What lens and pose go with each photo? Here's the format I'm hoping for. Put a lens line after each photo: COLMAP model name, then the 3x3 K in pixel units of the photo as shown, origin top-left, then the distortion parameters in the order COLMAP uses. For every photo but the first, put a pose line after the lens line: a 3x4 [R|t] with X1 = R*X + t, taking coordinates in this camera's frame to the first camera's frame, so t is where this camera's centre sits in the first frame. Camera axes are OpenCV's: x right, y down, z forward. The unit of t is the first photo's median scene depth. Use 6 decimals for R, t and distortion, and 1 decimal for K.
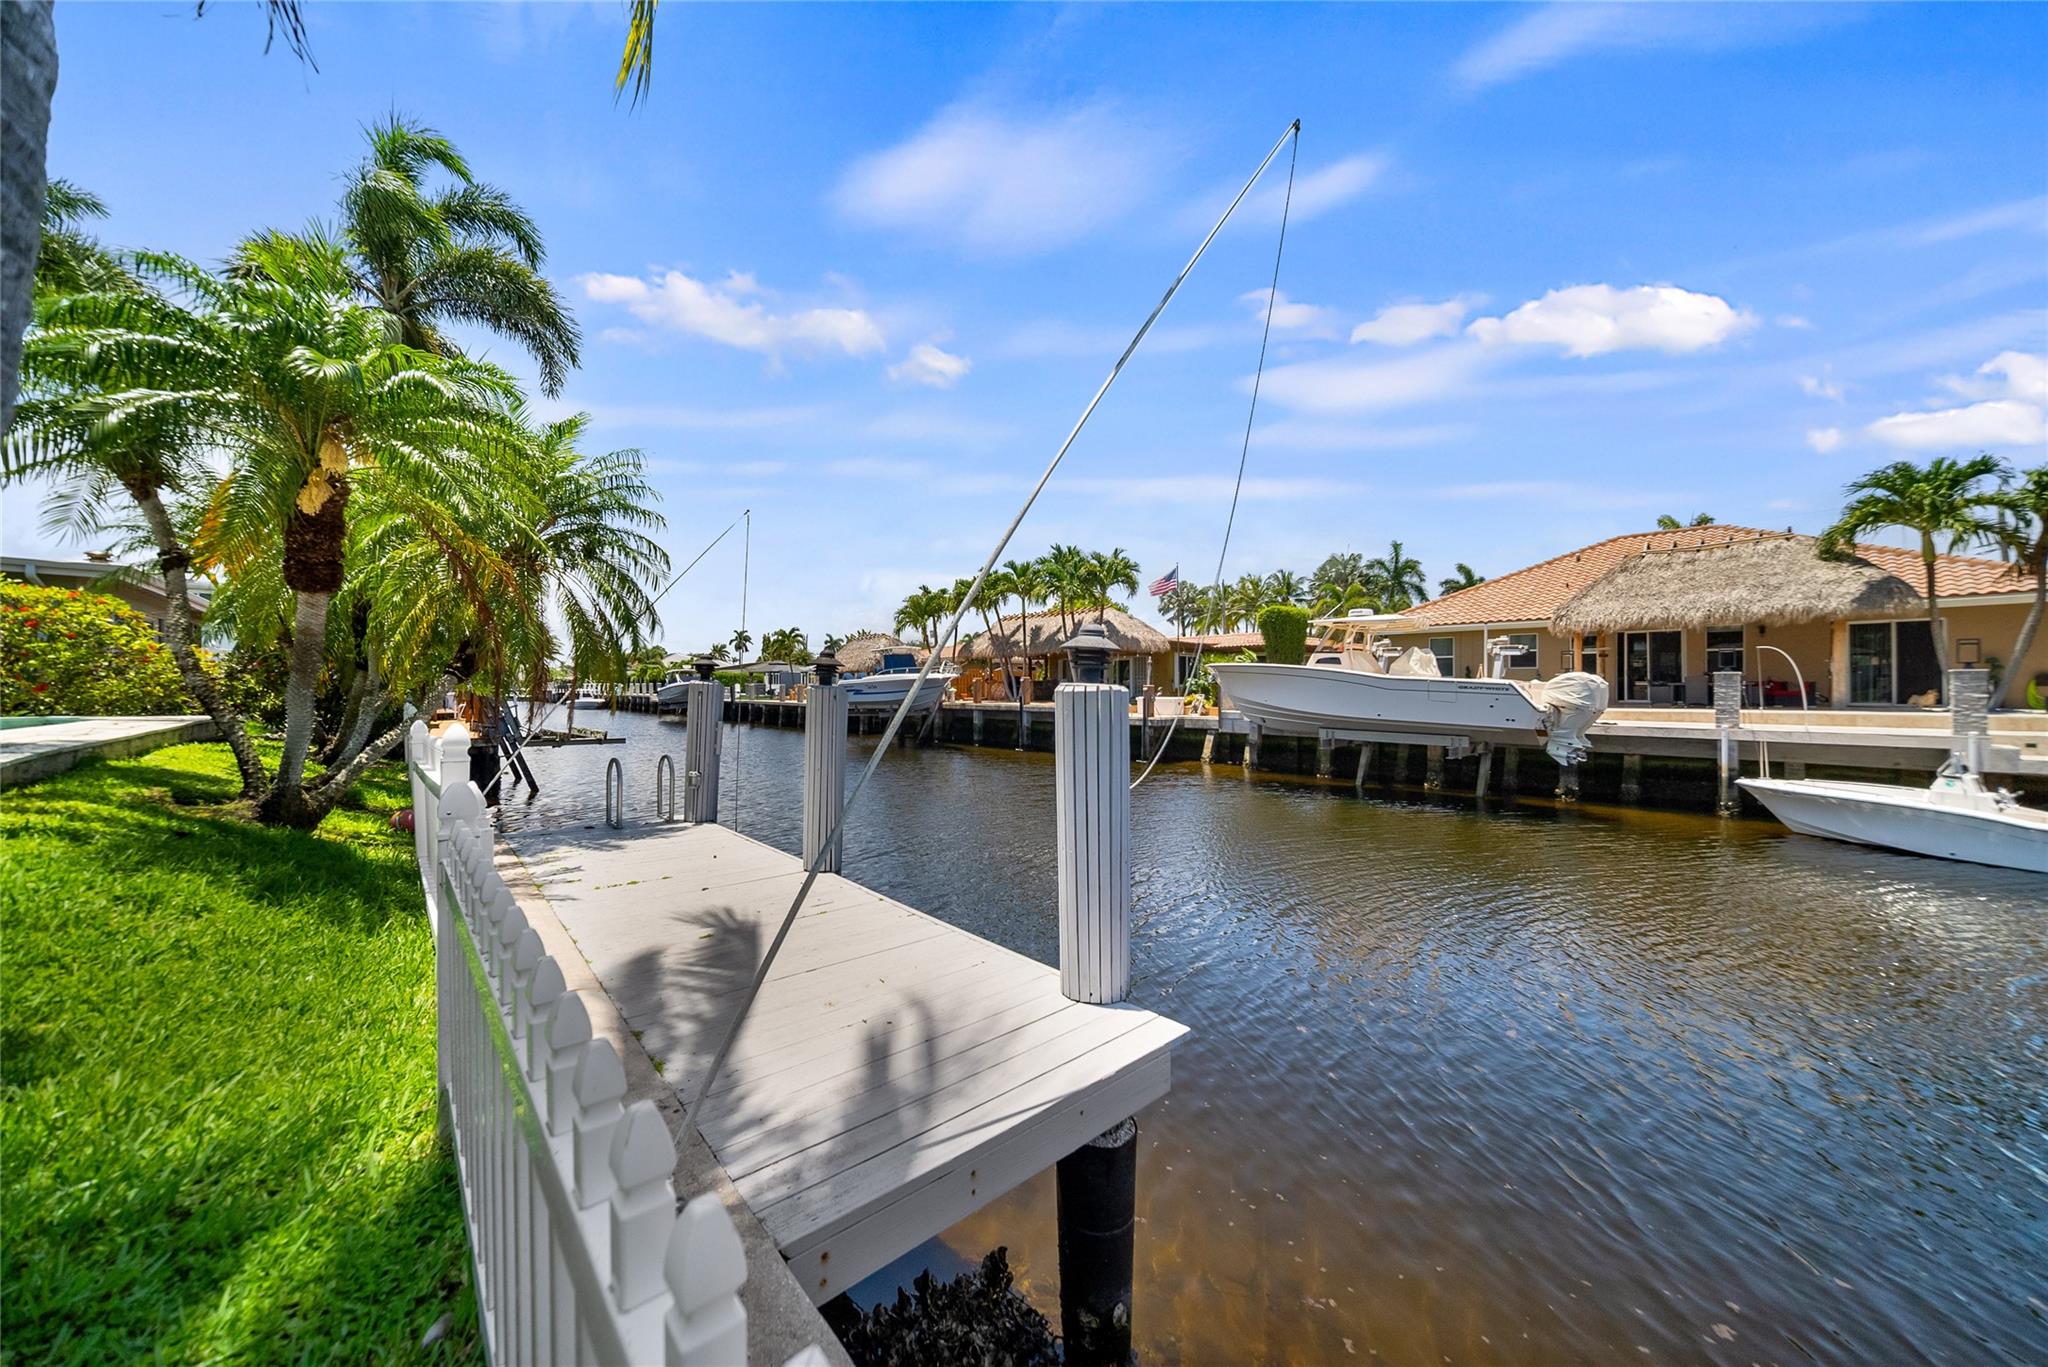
lens RADIAL K [[816.1, 0, 1031.8], [0, 816.1, 675.5], [0, 0, 1]] dist [-0.001773, 0.000315]
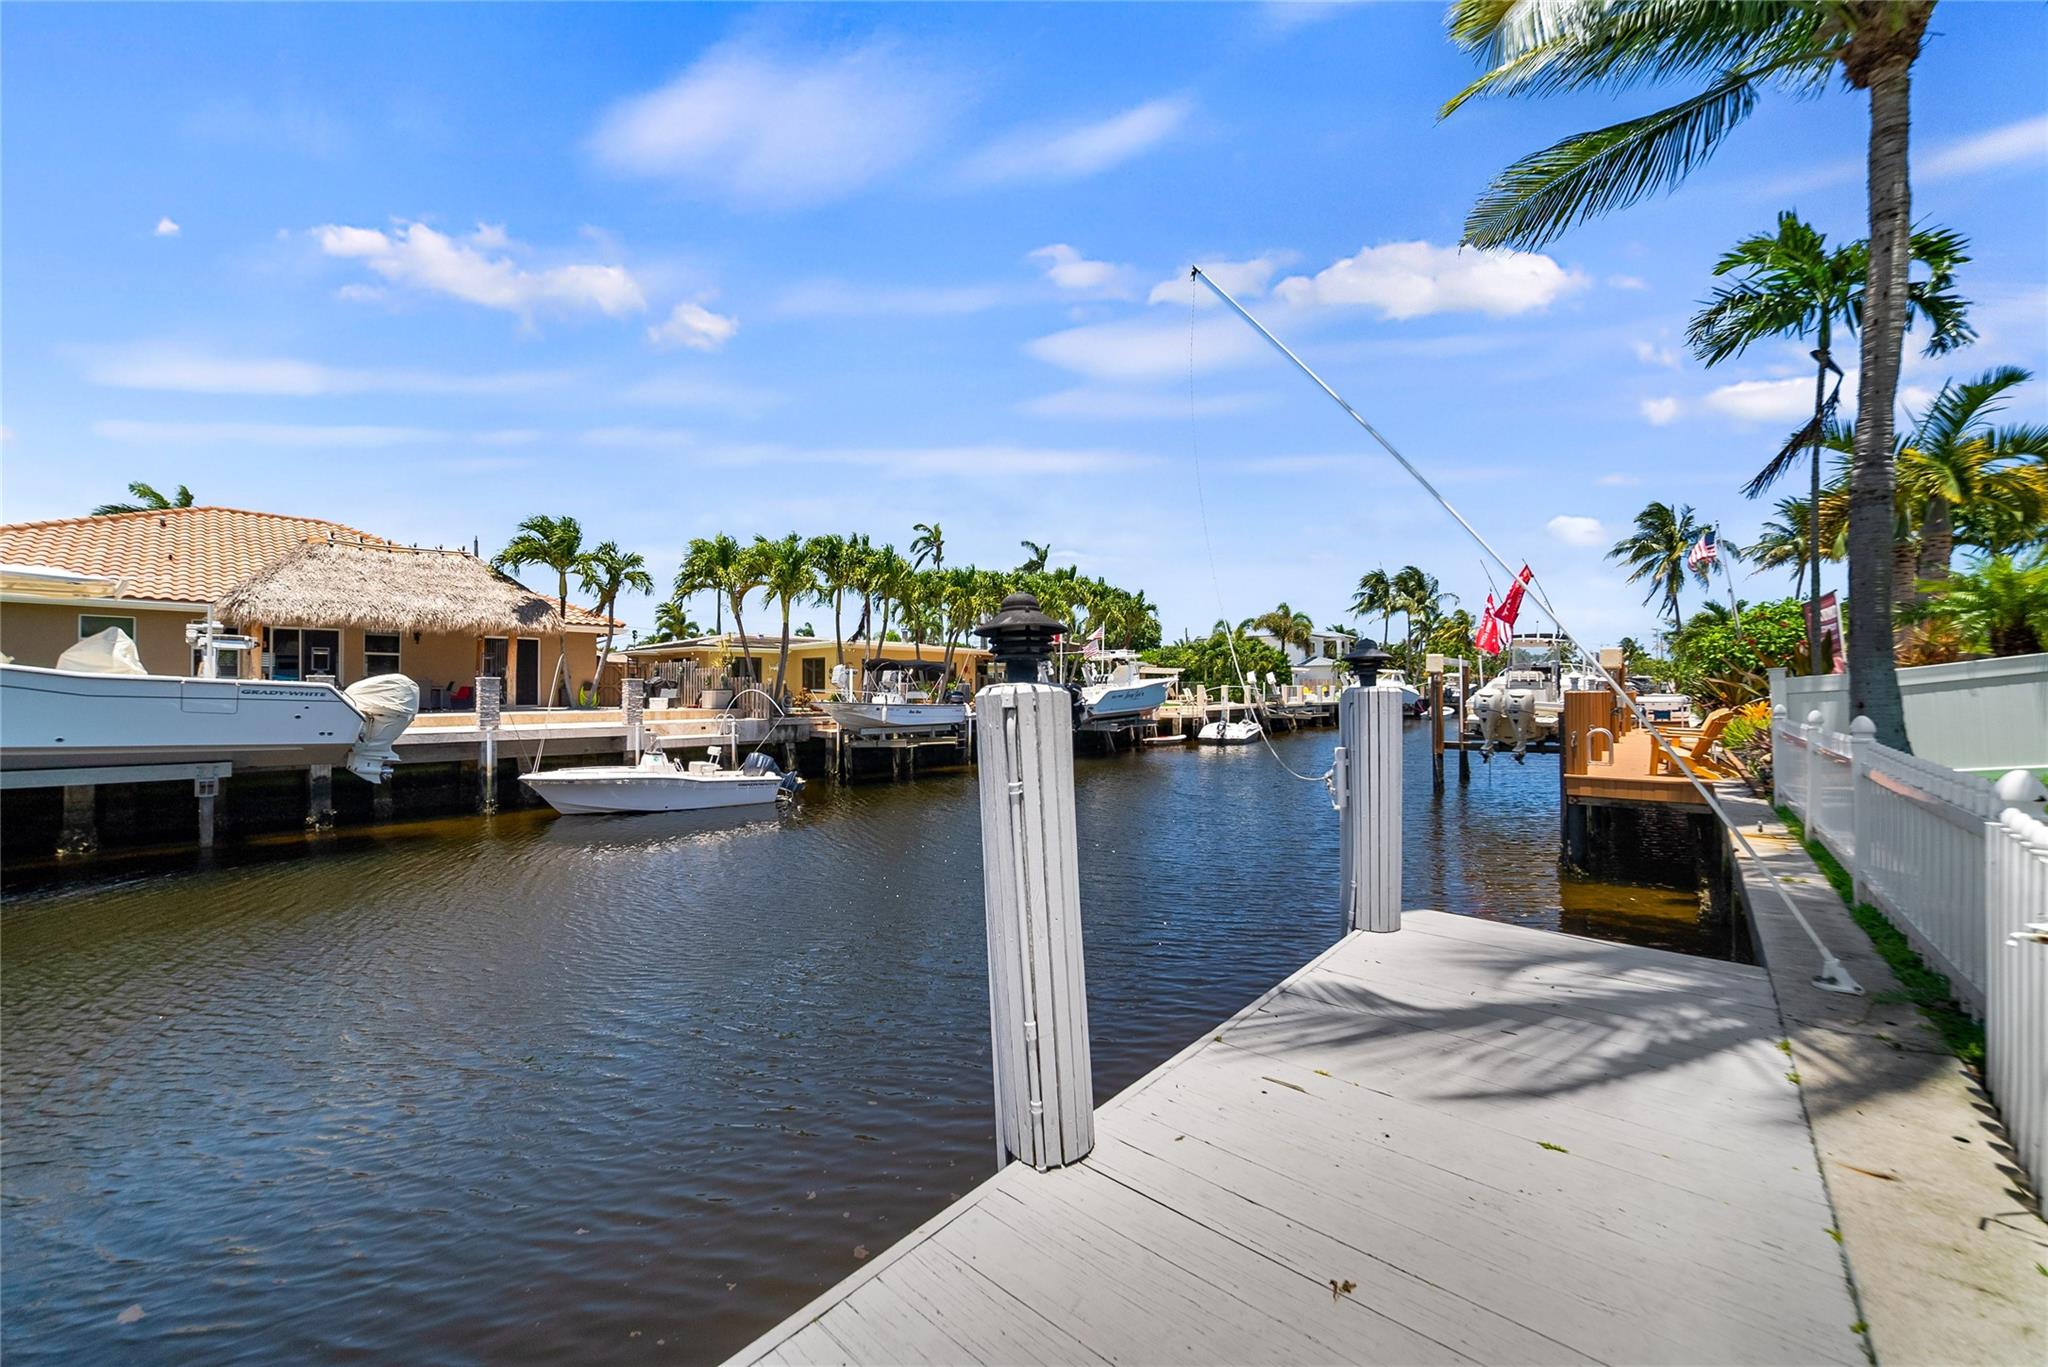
lens RADIAL K [[816.1, 0, 1031.8], [0, 816.1, 675.5], [0, 0, 1]] dist [-0.001773, 0.000315]
pose [[-0.168623, 0.017687, 0.985522, -0.309889], [-0.010890, 0.999745, -0.019805, 0.006448], [-0.985620, -0.014072, -0.168388, 0.469967]]
